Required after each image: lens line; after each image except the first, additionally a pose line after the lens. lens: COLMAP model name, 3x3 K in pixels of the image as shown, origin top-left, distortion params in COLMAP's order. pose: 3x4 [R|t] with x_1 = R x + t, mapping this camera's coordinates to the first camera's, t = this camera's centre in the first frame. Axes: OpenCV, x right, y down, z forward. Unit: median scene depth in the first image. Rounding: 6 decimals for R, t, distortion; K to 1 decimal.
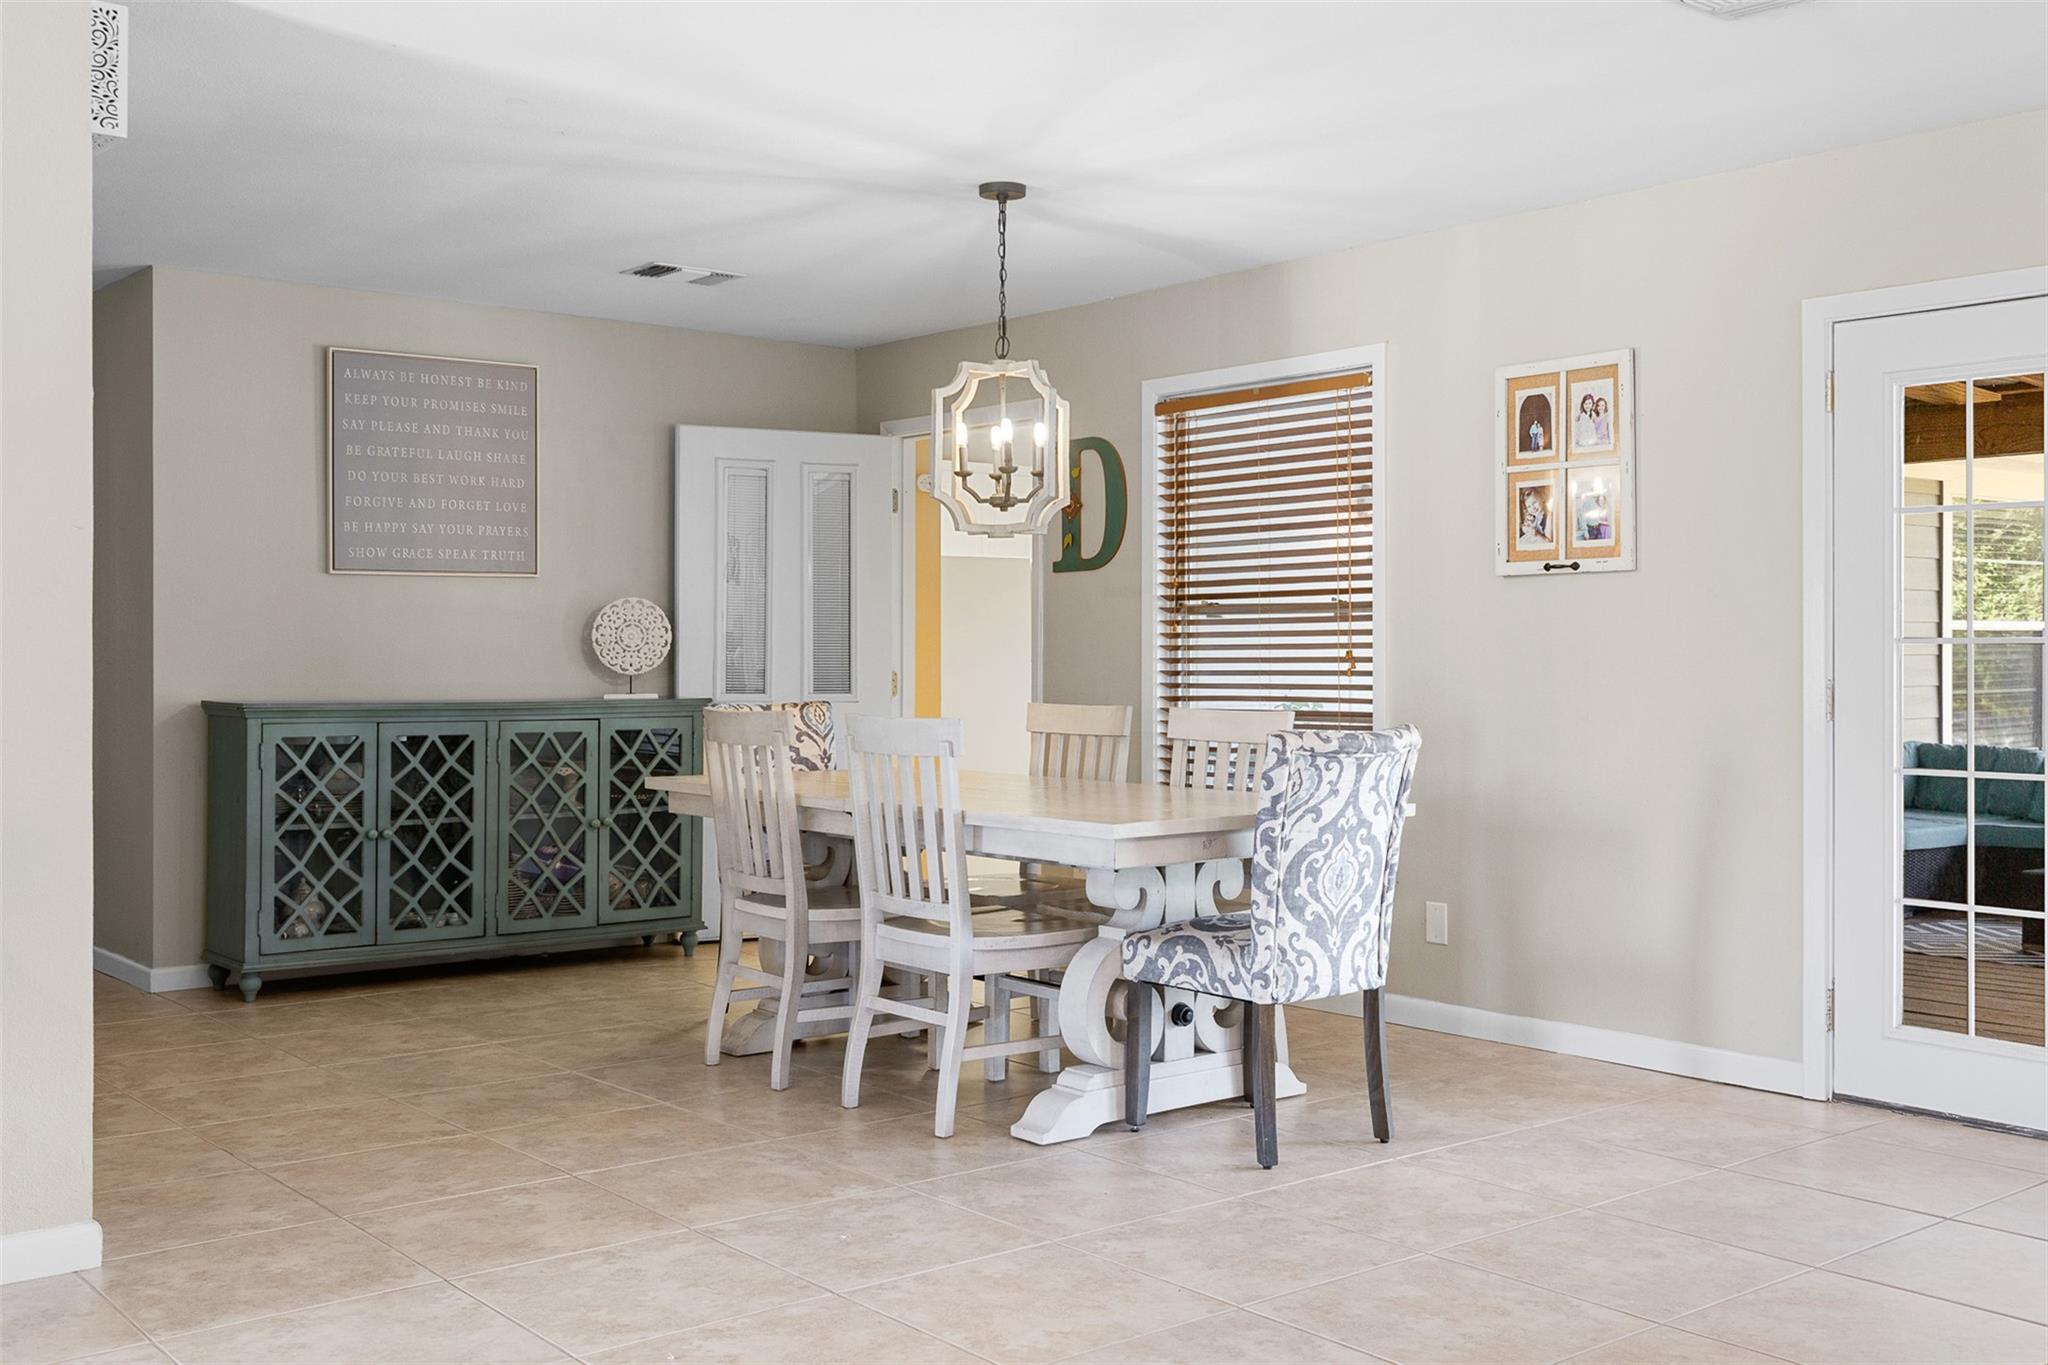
lens RADIAL K [[1992.1, 0, 1015.3], [0, 1992.1, 675.2], [0, 0, 1]] dist [0.003032, 0.000000]
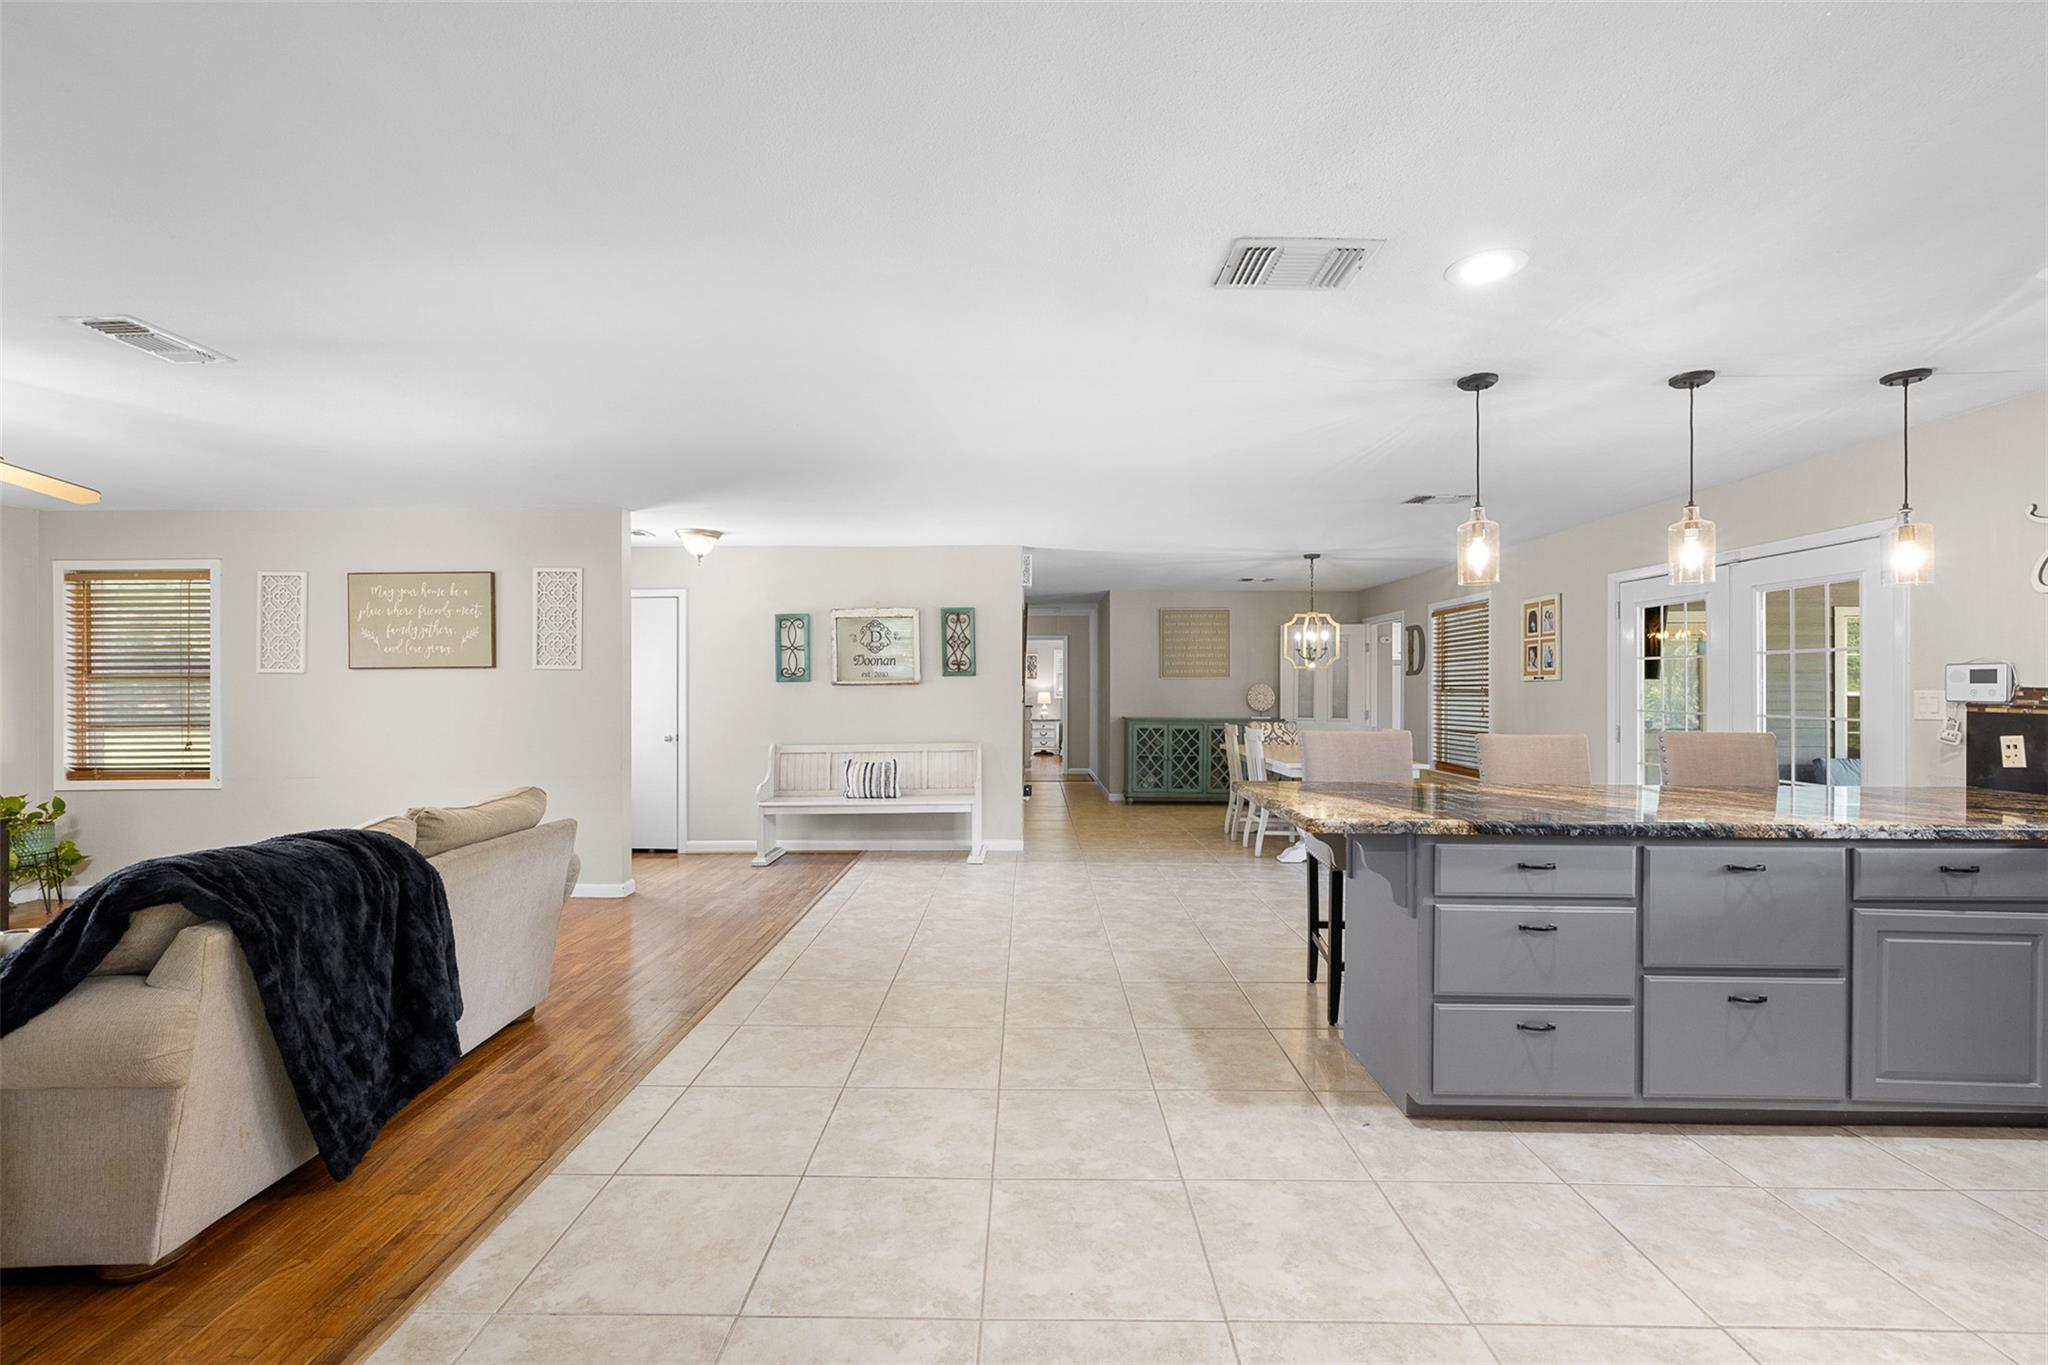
lens RADIAL K [[862.1, 0, 1020.1], [0, 862.1, 681.6], [0, 0, 1]] dist [-0.001827, 0.001082]
pose [[0.760541, -0.001587, -0.649288, 0.413422], [-0.011414, 0.999810, -0.015813, -0.021044], [0.649190, 0.019437, 0.760378, -0.234458]]
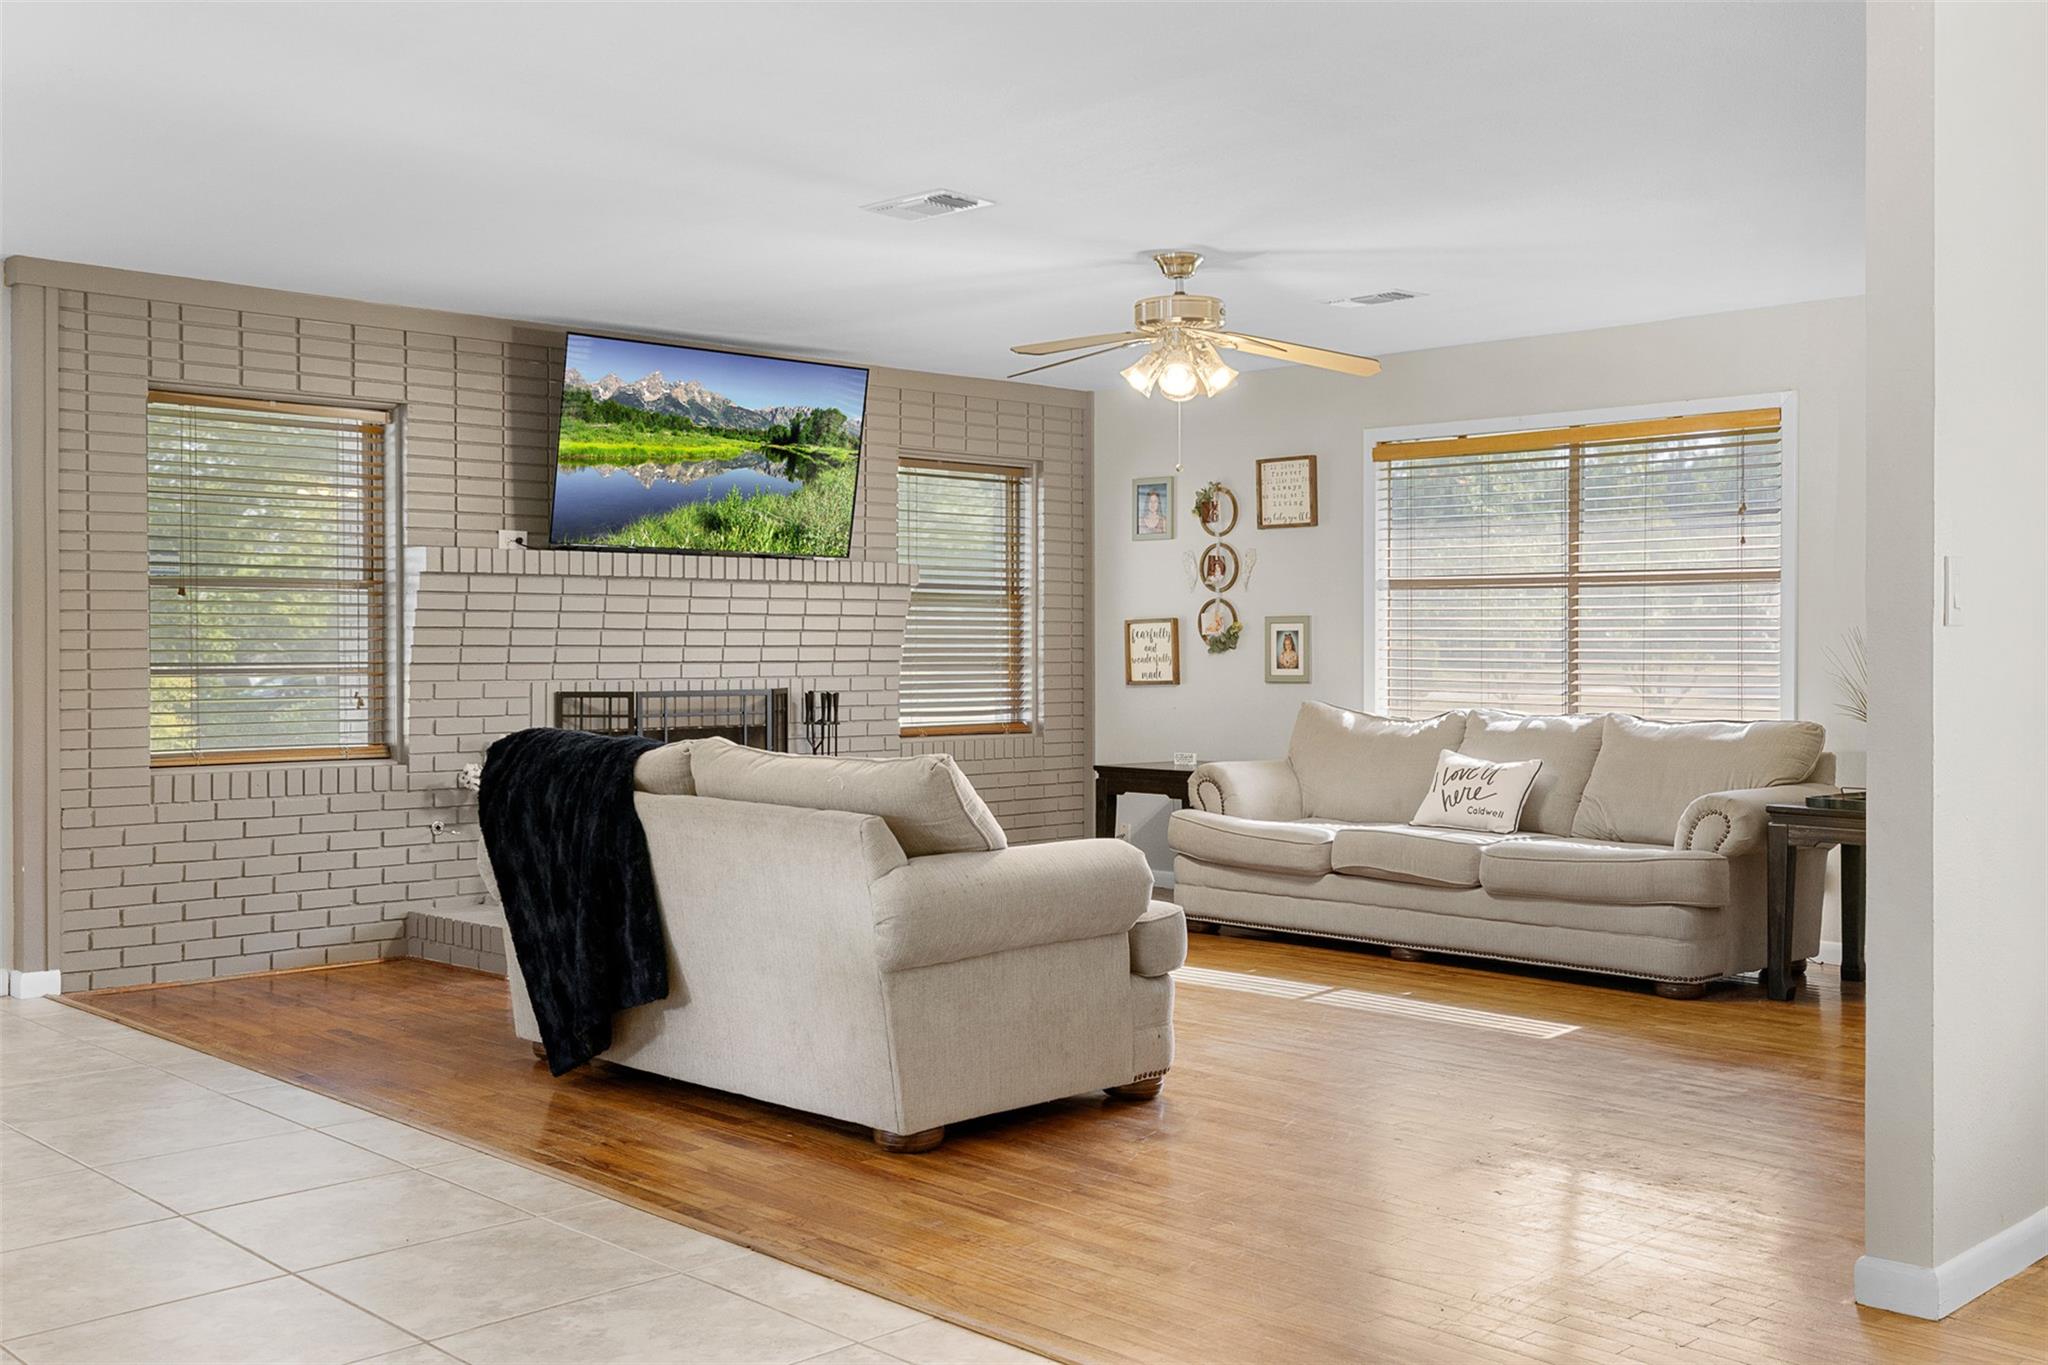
lens RADIAL K [[1992.1, 0, 1032.2], [0, 1992.1, 663.6], [0, 0, 1]] dist [0.003032, 0.000000]
pose [[-0.996792, 0.003880, -0.079942, -0.141376], [0.001491, 0.999551, 0.029922, -0.013186], [0.080022, 0.029707, -0.996350, 0.662884]]
